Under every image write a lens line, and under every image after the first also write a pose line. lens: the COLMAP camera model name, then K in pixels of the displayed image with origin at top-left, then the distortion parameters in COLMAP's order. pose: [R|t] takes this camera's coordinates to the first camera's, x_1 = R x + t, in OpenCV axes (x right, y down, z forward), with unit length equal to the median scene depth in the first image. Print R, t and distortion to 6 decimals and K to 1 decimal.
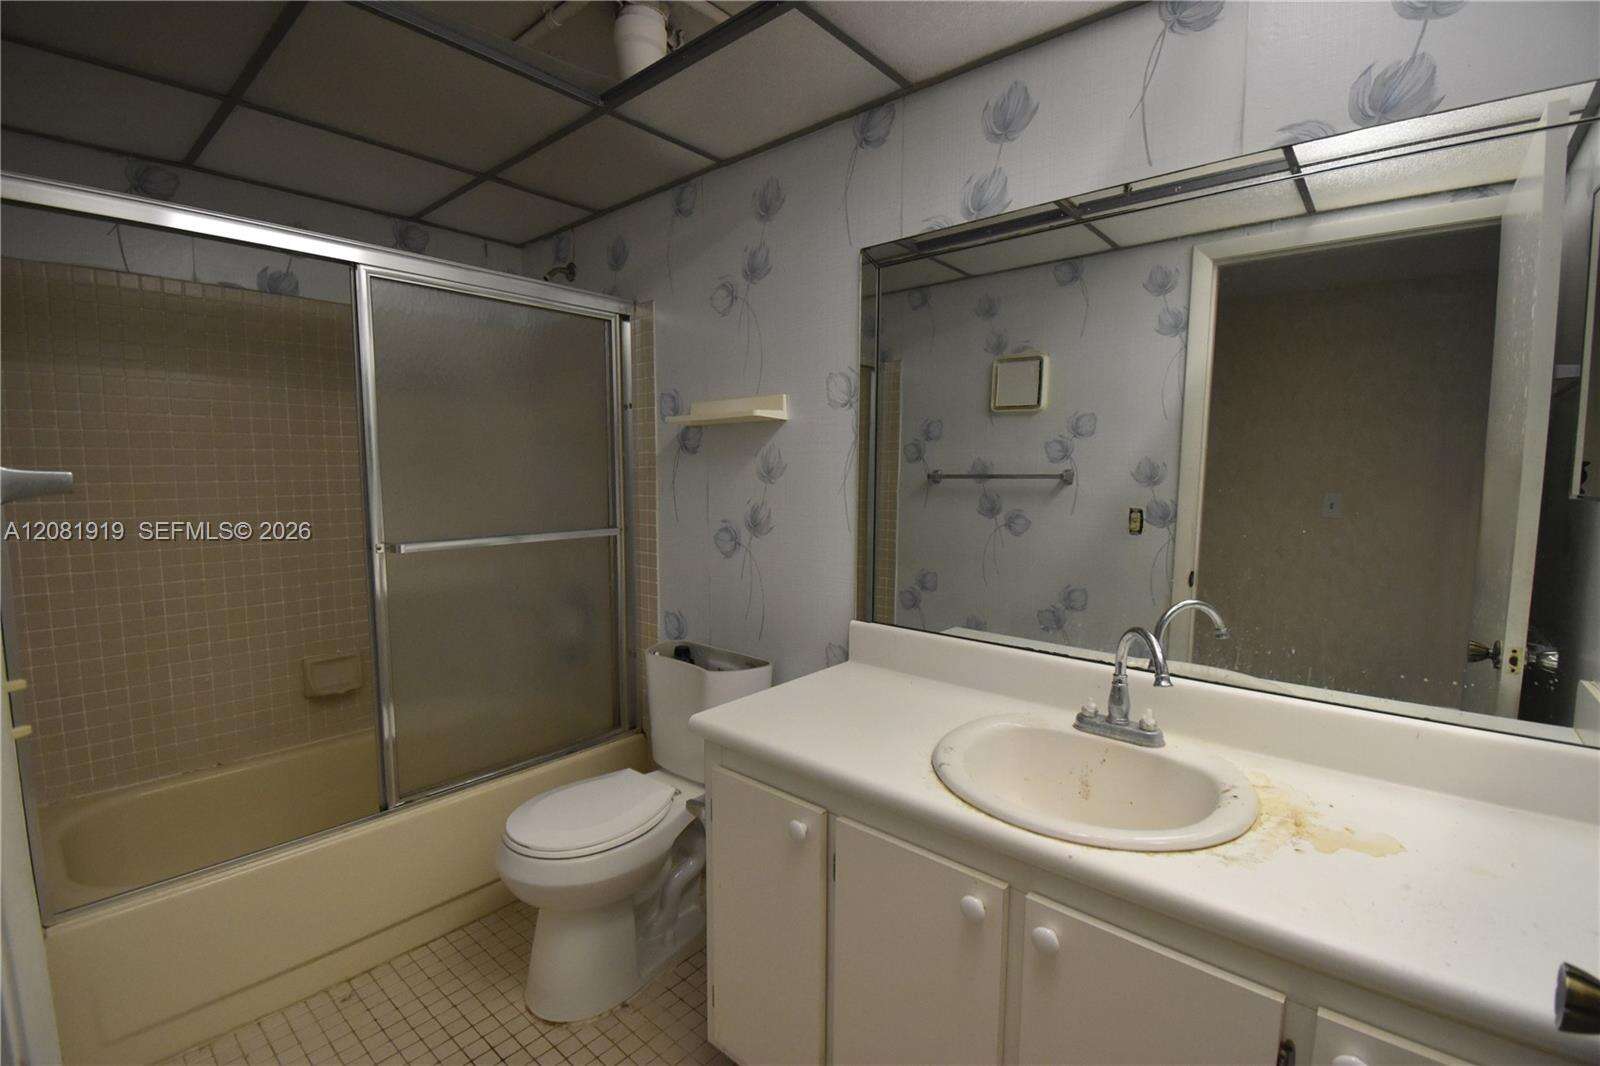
lens RADIAL K [[718.5, 0, 807.1], [0, 718.5, 536.2], [0, 0, 1]] dist [0.024149, -0.027402]
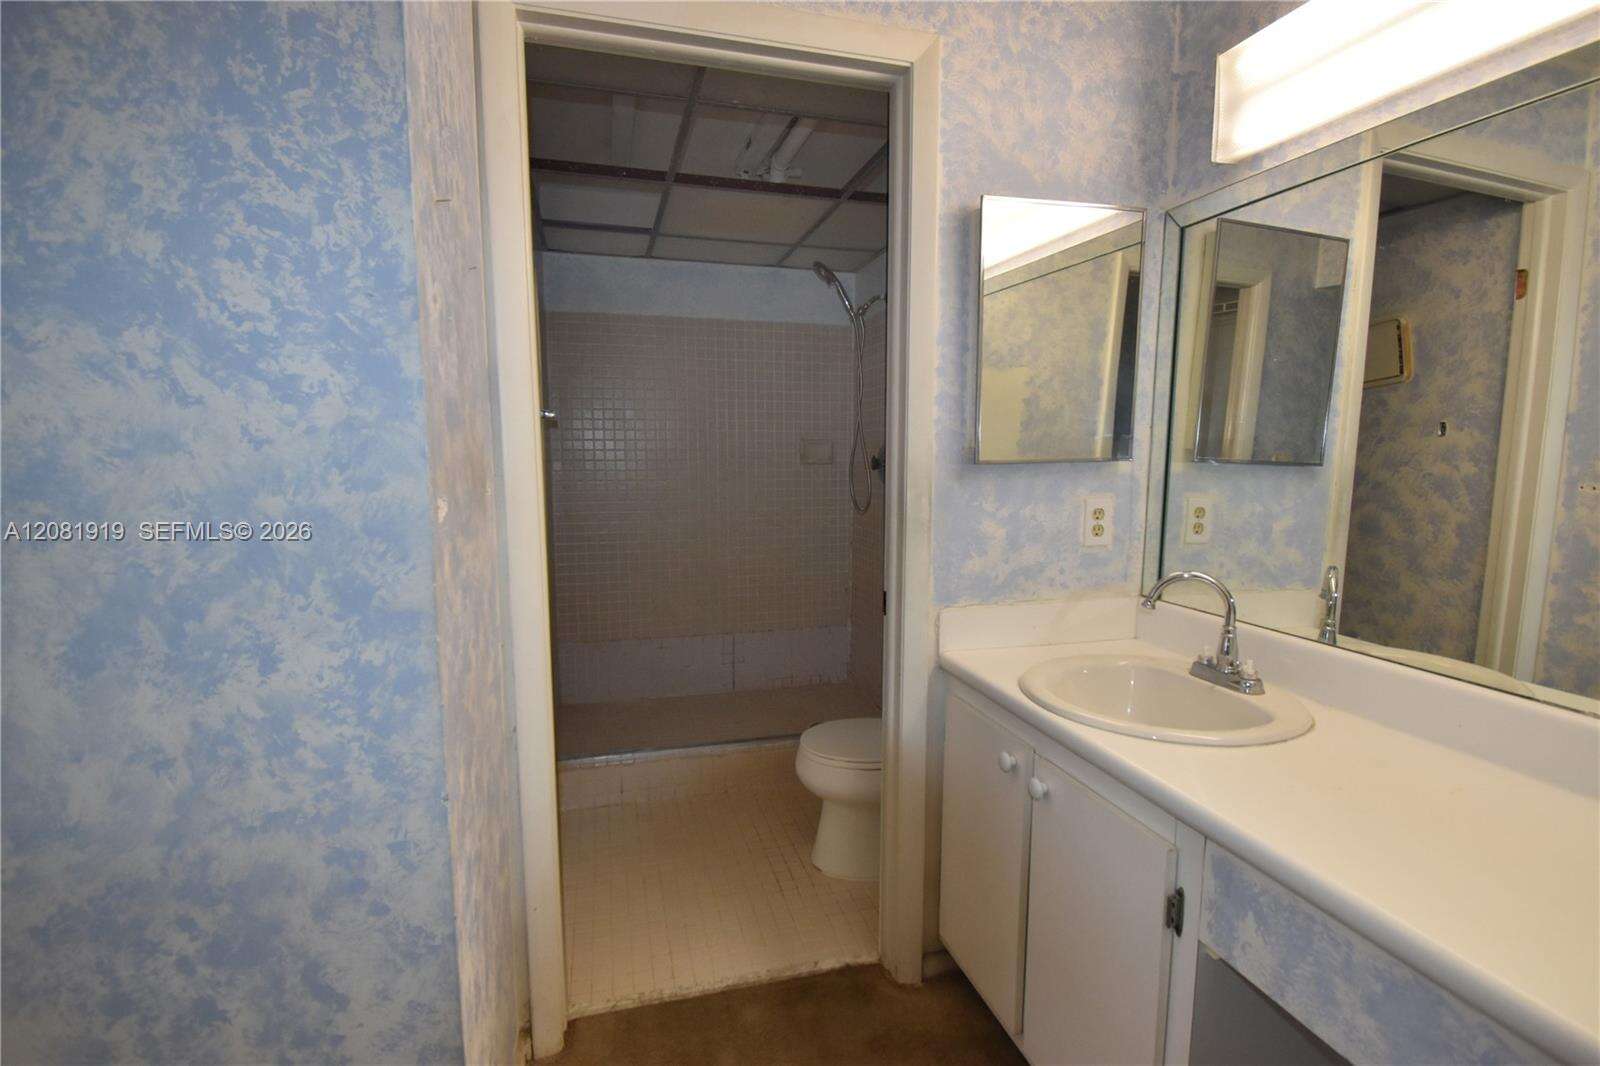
lens RADIAL K [[723.8, 0, 797.0], [0, 723.8, 540.7], [0, 0, 1]] dist [0.004057, -0.019552]
pose [[0.826014, 0.063636, -0.560045, 0.642202], [-0.051737, 0.997972, 0.037089, 0.071914], [0.561270, -0.001661, 0.827631, -0.338186]]
